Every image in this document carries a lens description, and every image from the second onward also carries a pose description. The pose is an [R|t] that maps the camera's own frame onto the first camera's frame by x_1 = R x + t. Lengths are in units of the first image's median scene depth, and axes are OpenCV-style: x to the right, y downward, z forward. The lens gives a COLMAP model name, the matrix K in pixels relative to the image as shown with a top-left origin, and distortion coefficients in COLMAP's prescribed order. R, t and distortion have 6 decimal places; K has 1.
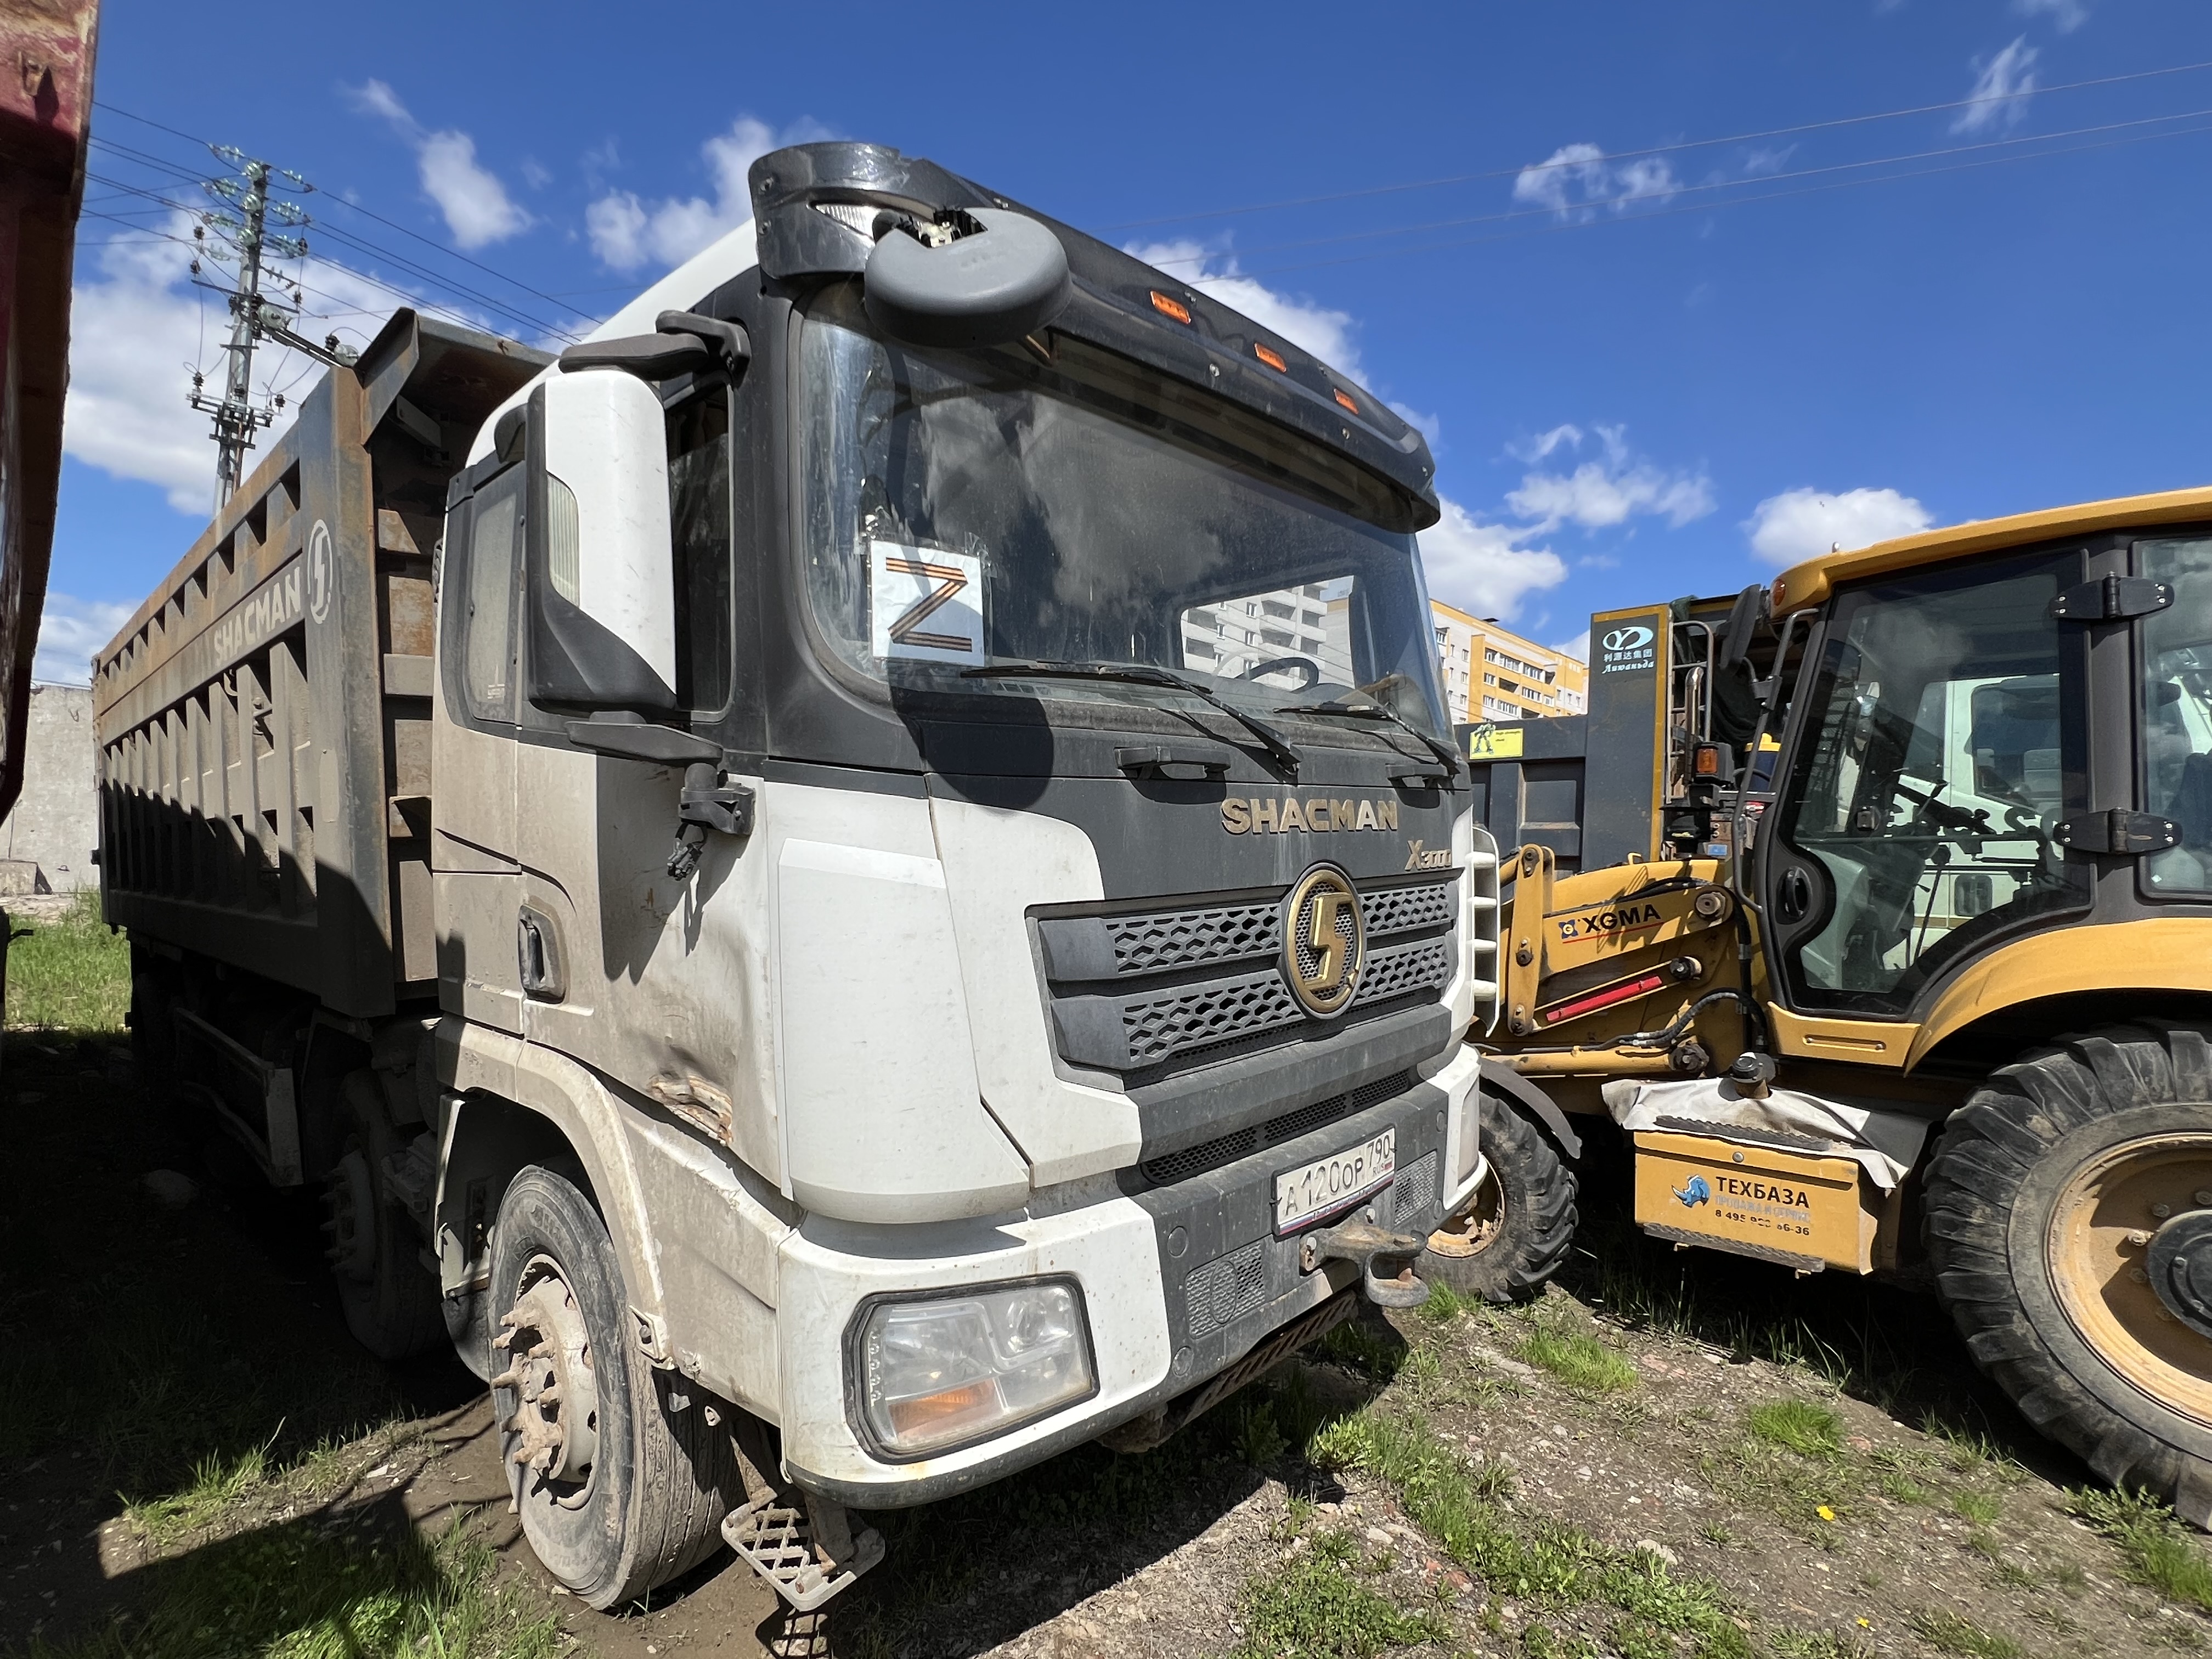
lens RADIAL K [[1085.1, 0, 1106.0], [0, 1085.1, 829.5], [0, 0, 1]] dist [-0.000908, -0.000074]
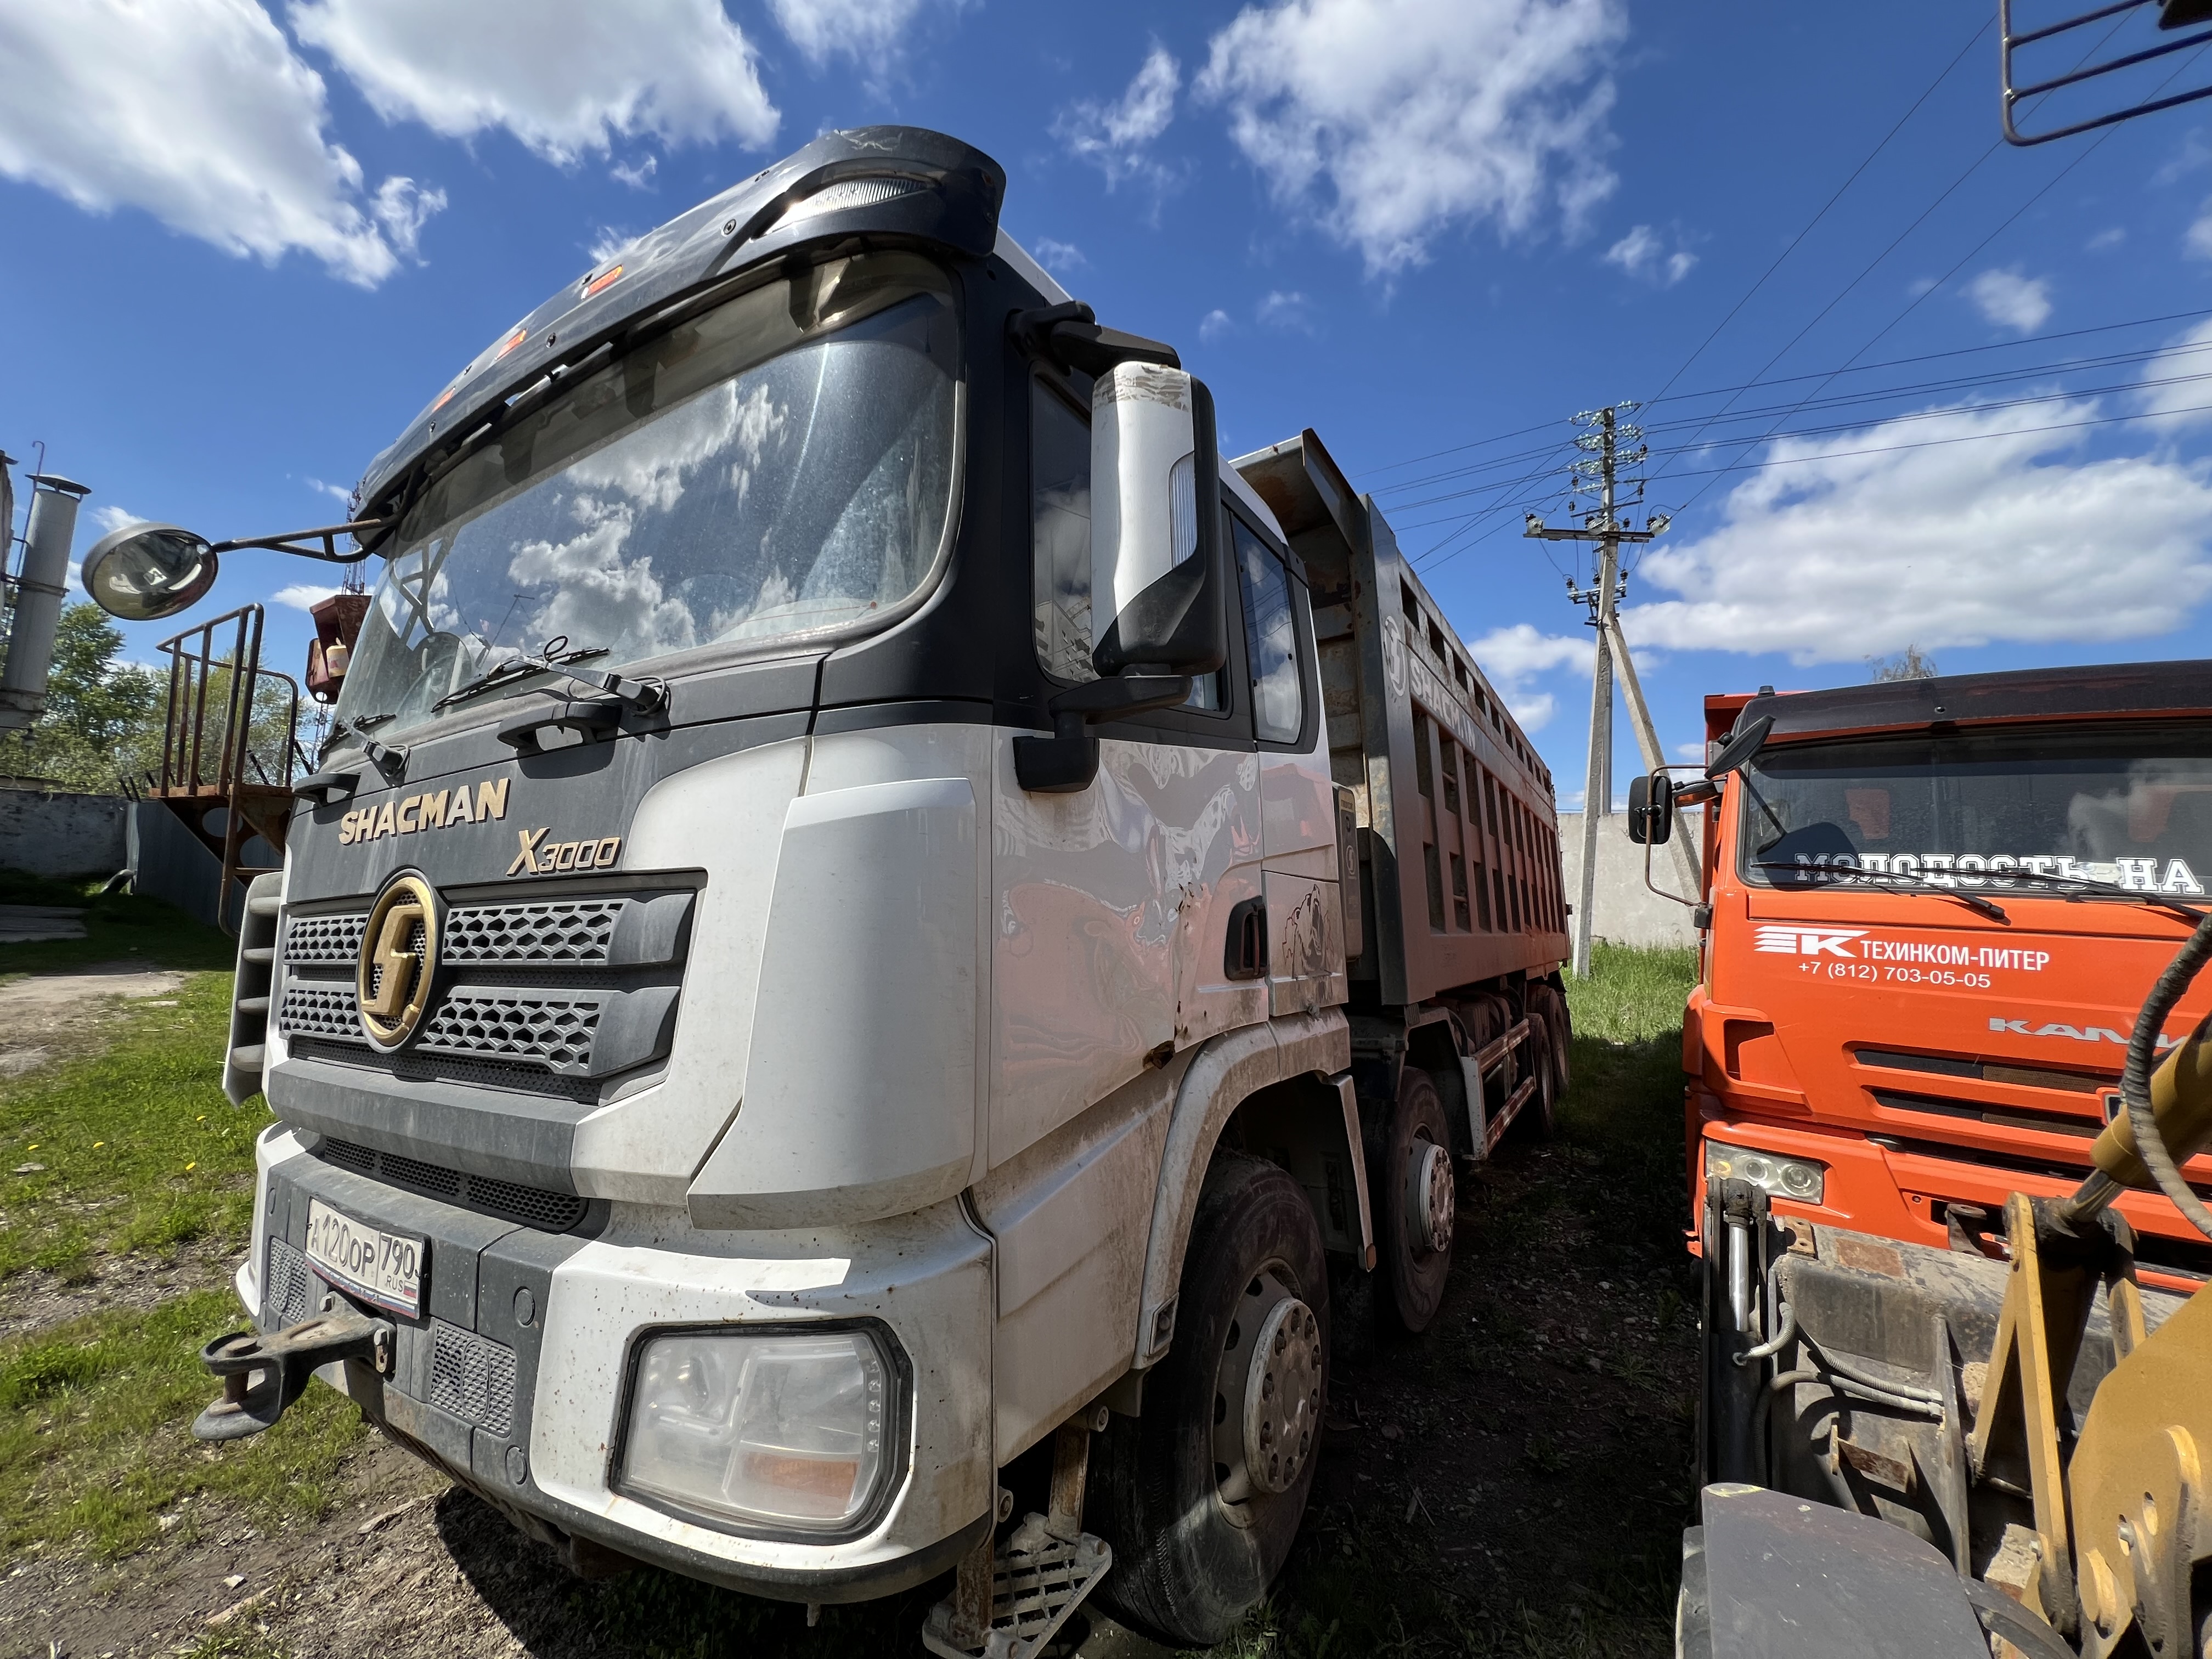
lens RADIAL K [[890.4, 0, 1097.9], [0, 890.4, 832.8], [0, 0, 1]] dist [-0.003405, 0.000336]
pose [[0.195822, -0.111474, -0.974283, 0.984126], [-0.001010, 0.993495, -0.113876, 0.080856], [0.980639, 0.023284, 0.194435, 1.374407]]
